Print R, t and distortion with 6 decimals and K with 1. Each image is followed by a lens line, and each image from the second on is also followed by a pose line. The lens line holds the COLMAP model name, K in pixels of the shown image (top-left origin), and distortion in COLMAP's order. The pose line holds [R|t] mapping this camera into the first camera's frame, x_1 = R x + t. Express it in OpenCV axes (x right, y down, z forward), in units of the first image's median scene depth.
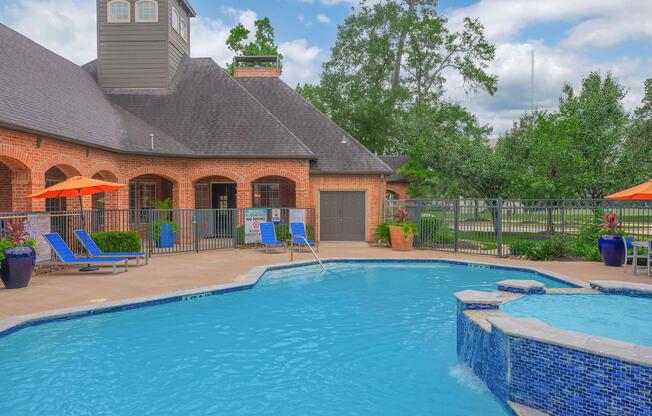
lens RADIAL K [[446.5, 0, 307.0], [0, 446.5, 203.1], [0, 0, 1]] dist [0.012728, 0.011820]
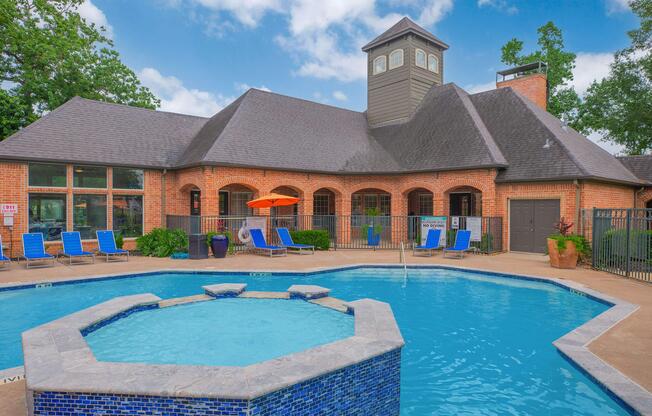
lens RADIAL K [[397.1, 0, 324.9], [0, 397.1, 202.5], [0, 0, 1]] dist [-0.023437, 0.001820]
pose [[0.676394, -0.006517, -0.736511, 0.396499], [-0.006276, 0.999874, -0.014611, -0.005827], [0.736513, 0.014506, 0.676268, 0.119870]]
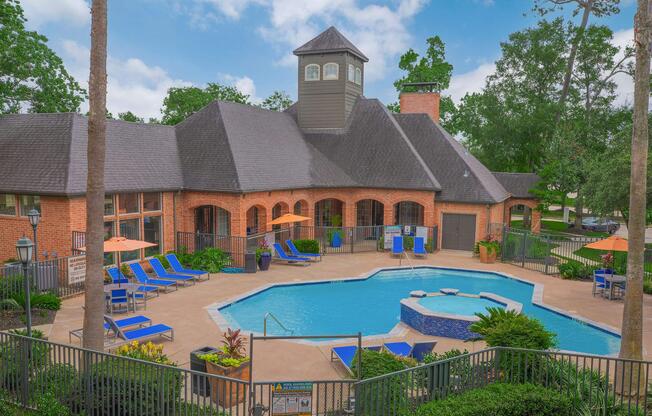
lens RADIAL K [[527.9, 0, 332.8], [0, 527.9, 213.3], [0, 0, 1]] dist [-0.004468, -0.007534]
pose [[0.932928, 0.047832, -0.356871, 0.298276], [-0.017904, 0.996073, 0.086702, -0.163714], [0.359617, -0.074497, 0.930121, -0.648176]]
